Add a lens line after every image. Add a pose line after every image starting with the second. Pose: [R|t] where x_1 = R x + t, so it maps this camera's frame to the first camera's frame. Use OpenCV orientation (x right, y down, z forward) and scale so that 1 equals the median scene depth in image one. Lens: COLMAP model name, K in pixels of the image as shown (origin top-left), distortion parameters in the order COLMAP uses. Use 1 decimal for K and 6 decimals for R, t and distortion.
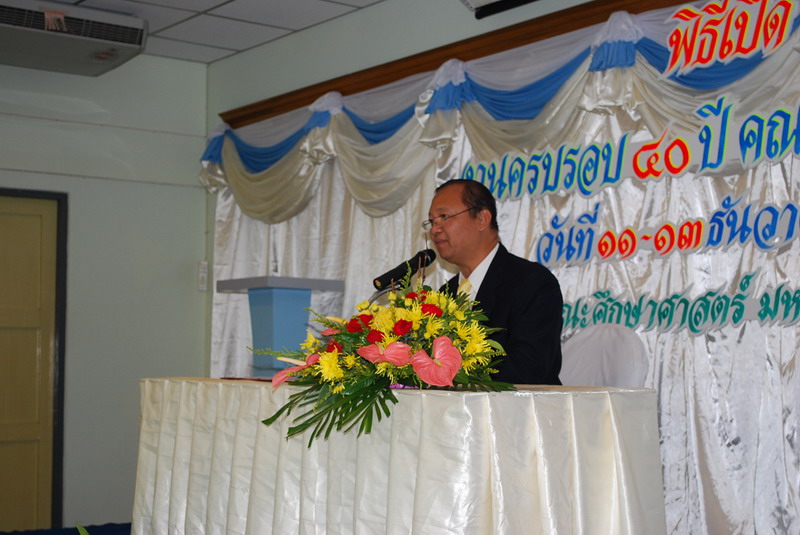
lens RADIAL K [[1318.0, 0, 400.0], [0, 1318.0, 267.5], [0, 0, 1]] dist [-0.012450, -0.002802]
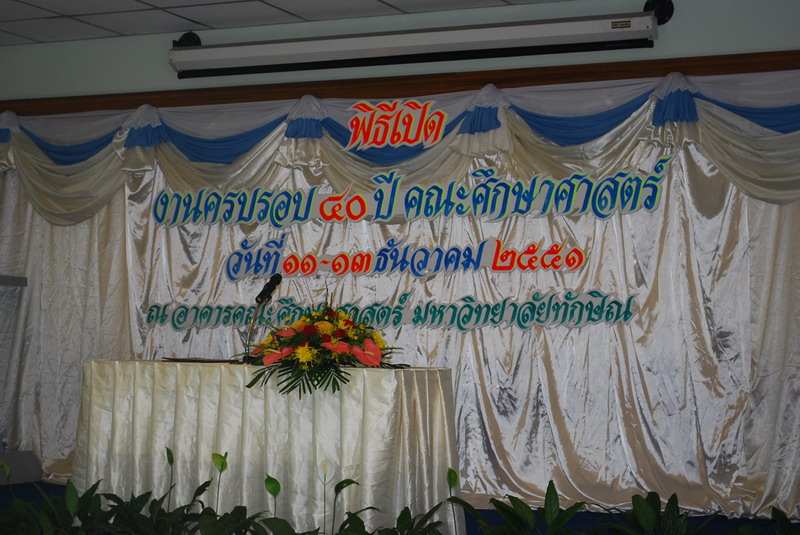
lens RADIAL K [[1667.6, 0, 400.0], [0, 1667.6, 267.5], [0, 0, 1]] dist [0.038729, -0.005589]
pose [[0.878001, 0.035868, 0.477312, -0.599857], [-0.048300, 0.998738, 0.013795, -0.046065], [-0.476215, -0.035166, 0.878626, -0.605893]]
